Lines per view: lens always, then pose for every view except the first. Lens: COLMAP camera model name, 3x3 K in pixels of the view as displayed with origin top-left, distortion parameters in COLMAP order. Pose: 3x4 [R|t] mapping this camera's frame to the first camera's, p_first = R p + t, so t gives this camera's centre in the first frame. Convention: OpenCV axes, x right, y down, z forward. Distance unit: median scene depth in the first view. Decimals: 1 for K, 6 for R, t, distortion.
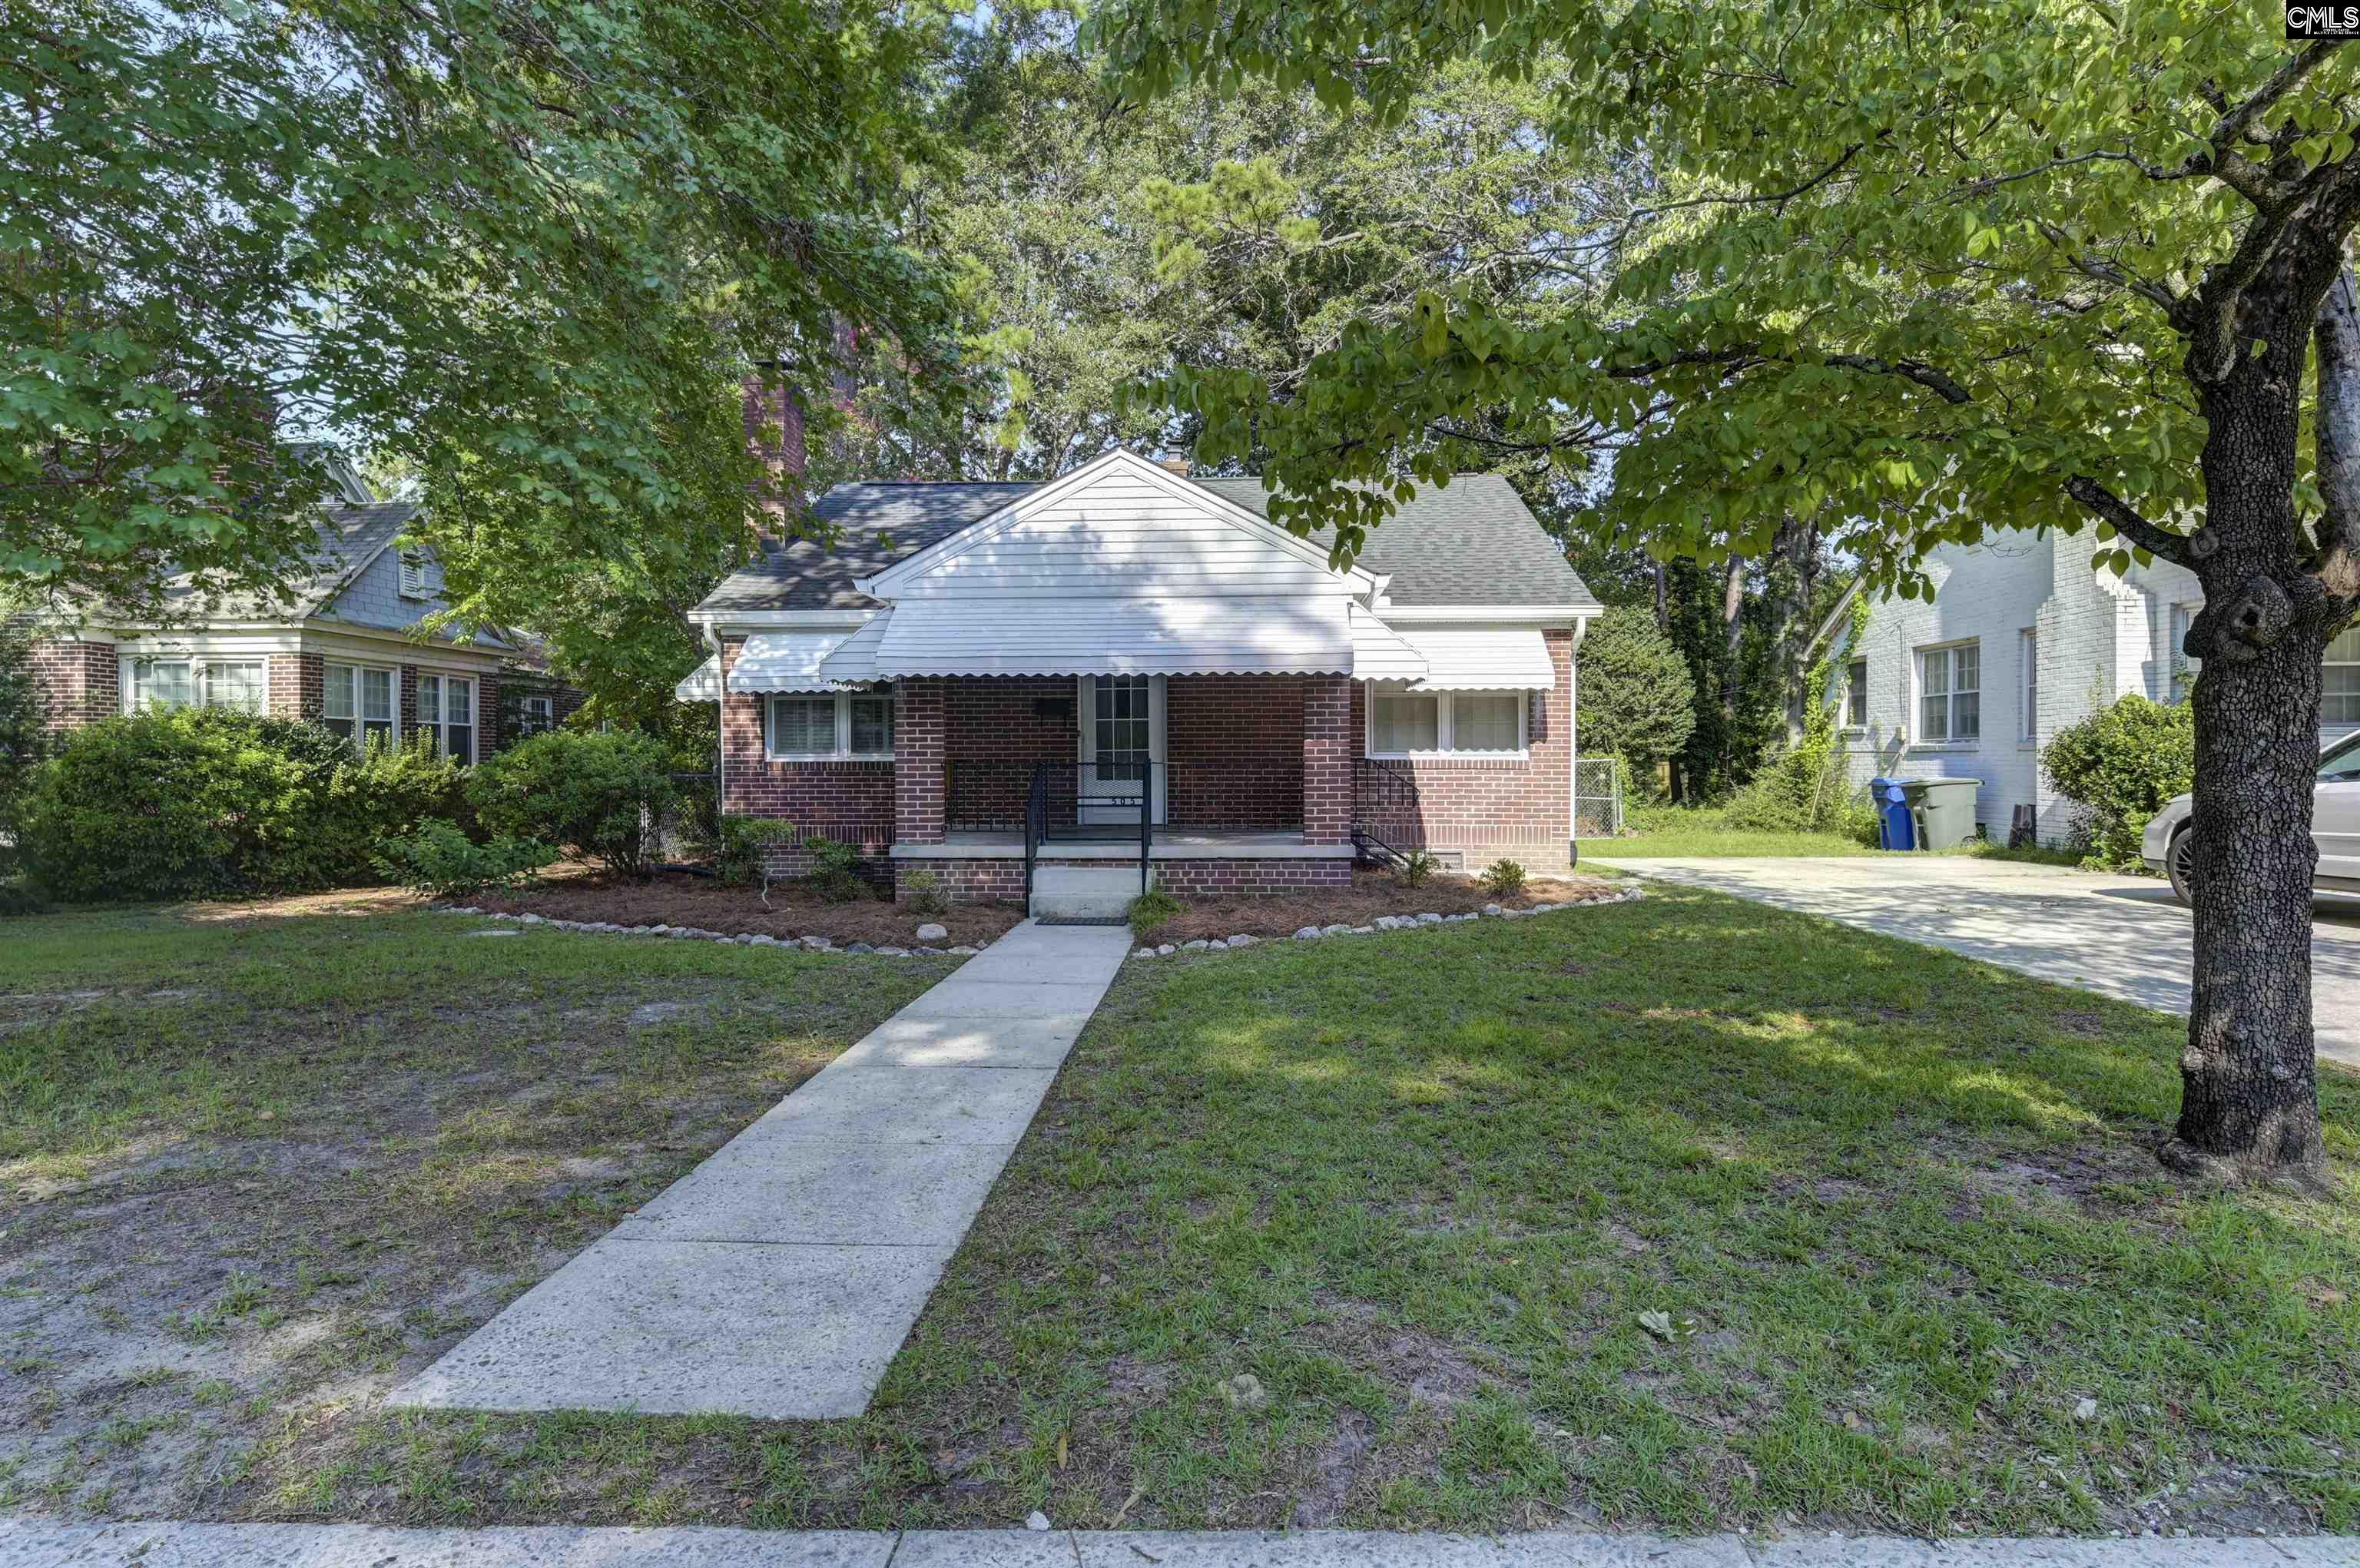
lens RADIAL K [[1267.3, 0, 1182.0], [0, 1267.3, 780.0], [0, 0, 1]] dist [-0.007705, -0.000485]
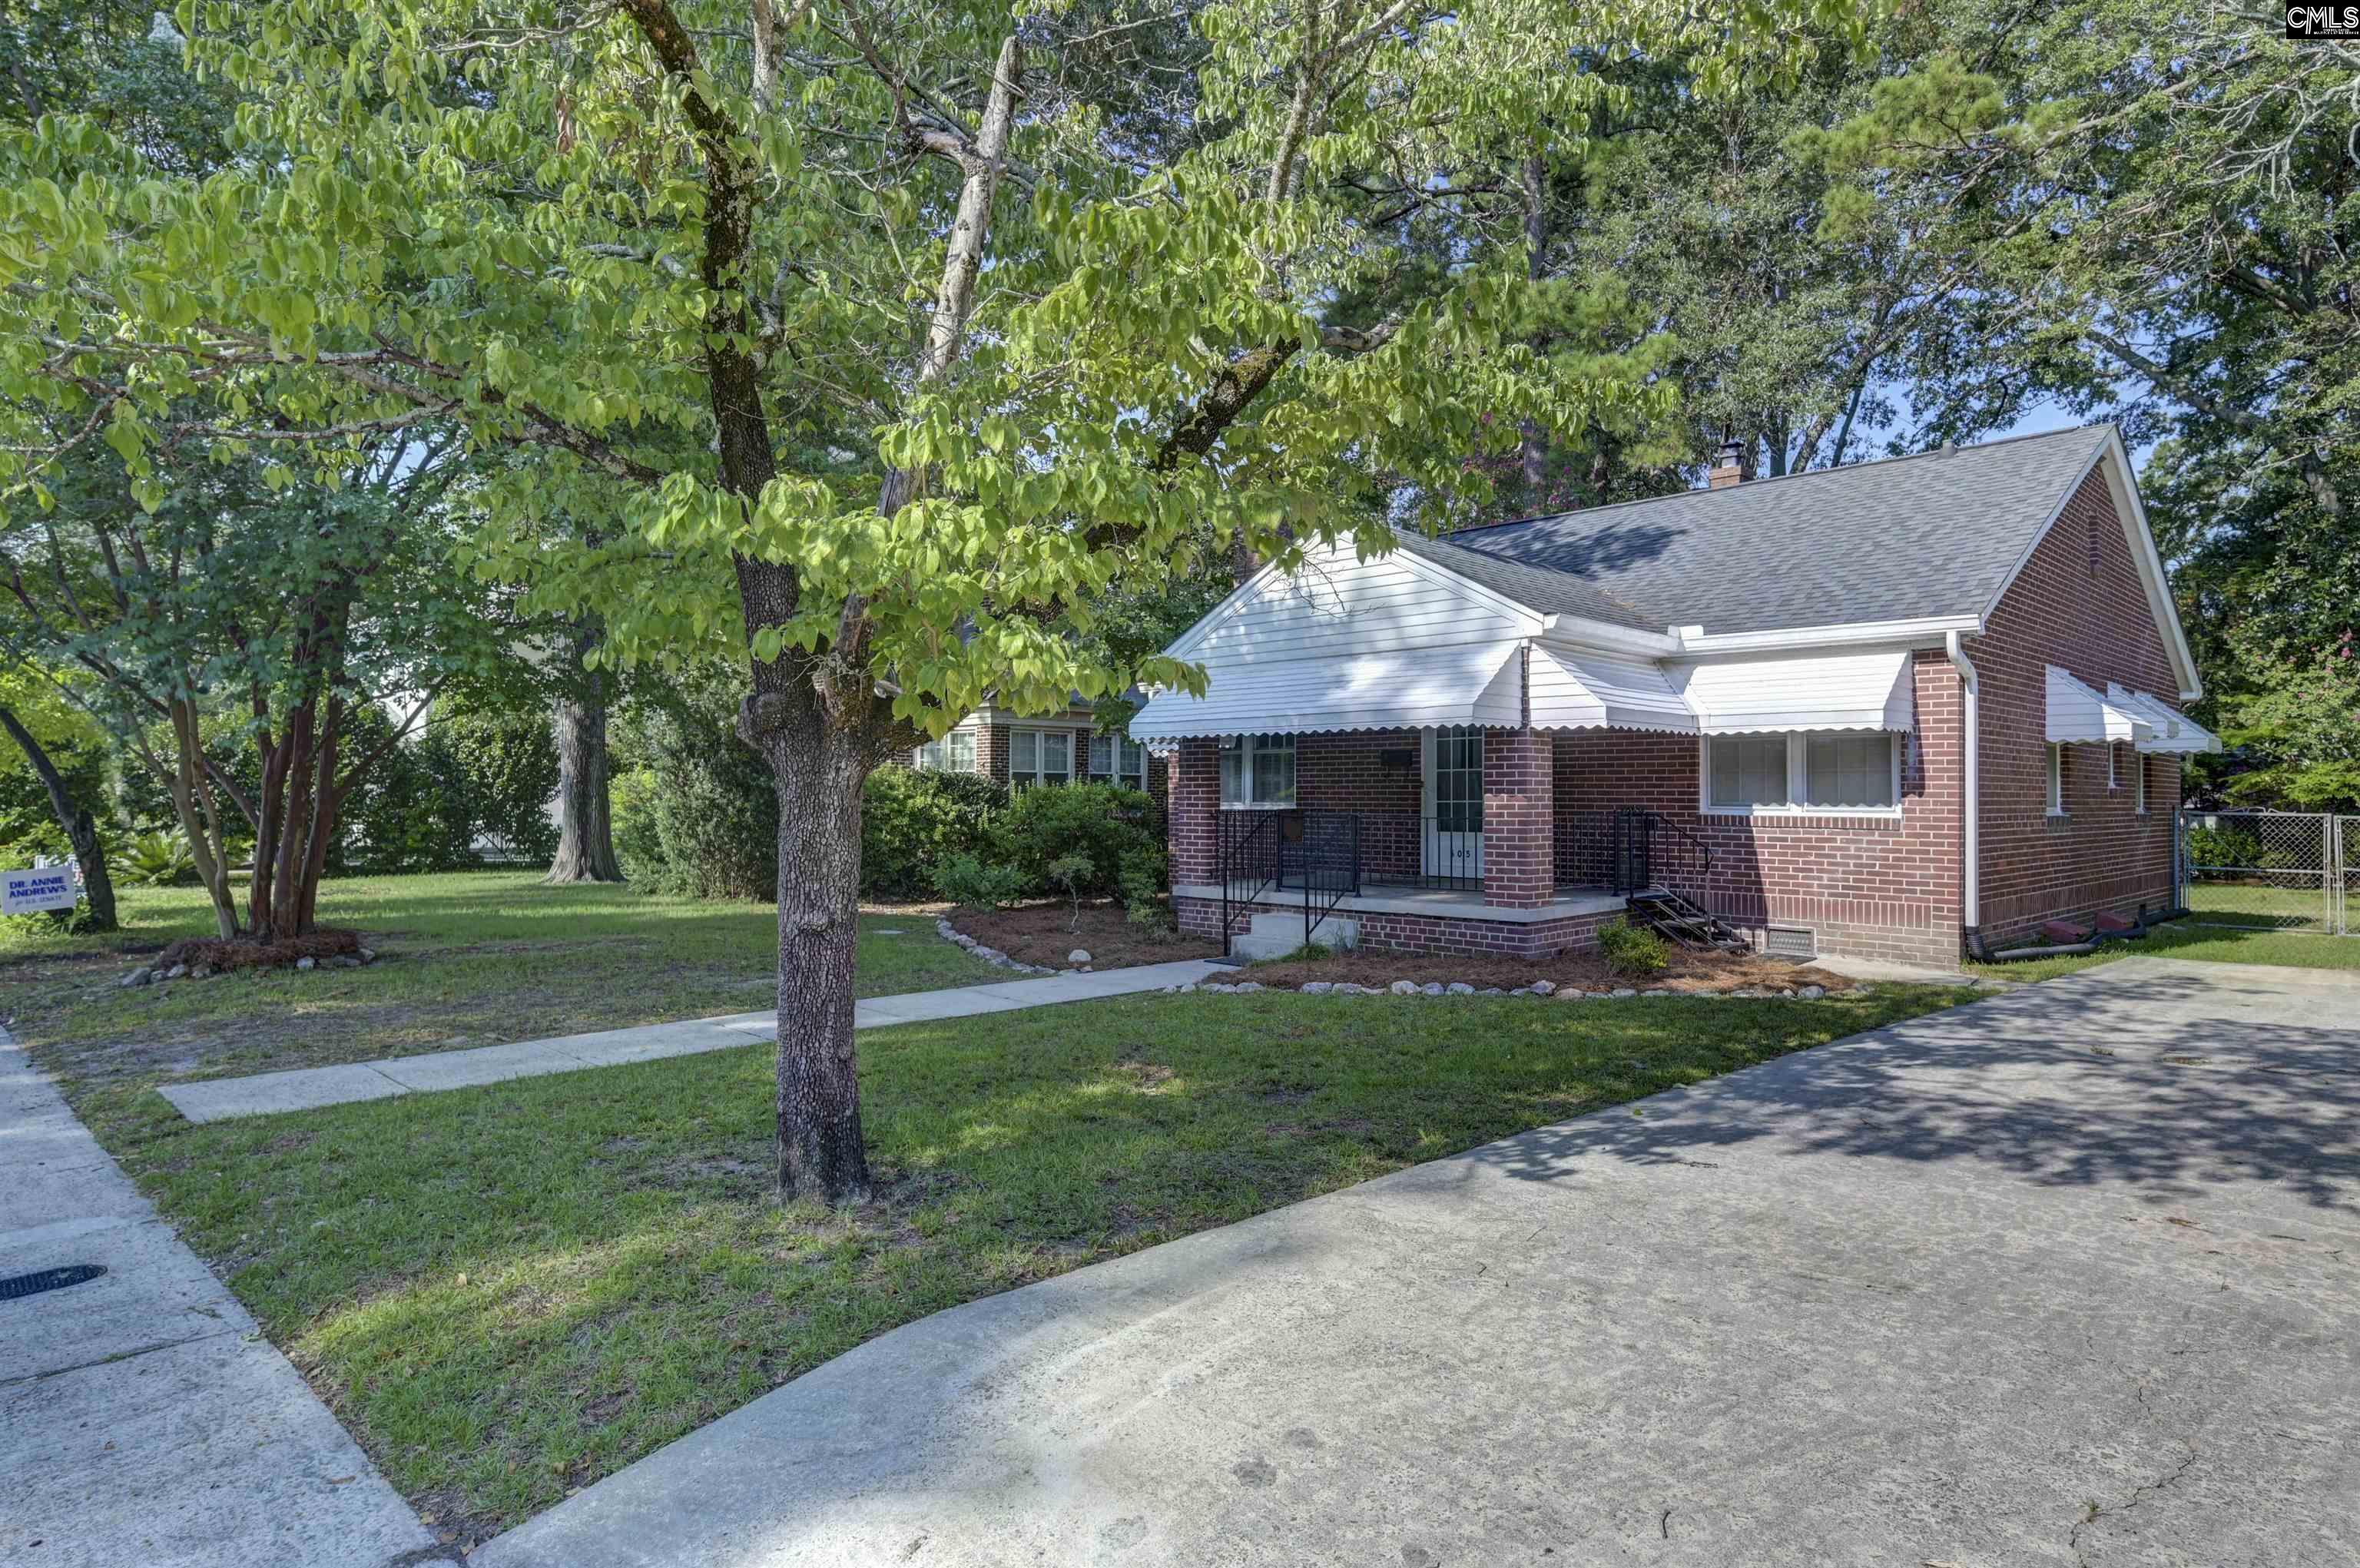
lens RADIAL K [[1358.9, 0, 1178.6], [0, 1358.9, 785.1], [0, 0, 1]] dist [0.000607, 0.000017]
pose [[0.729290, -0.000647, -0.684204, 0.518241], [-0.015311, 0.999734, -0.017265, -0.015085], [0.684033, 0.023067, 0.729086, 0.086542]]
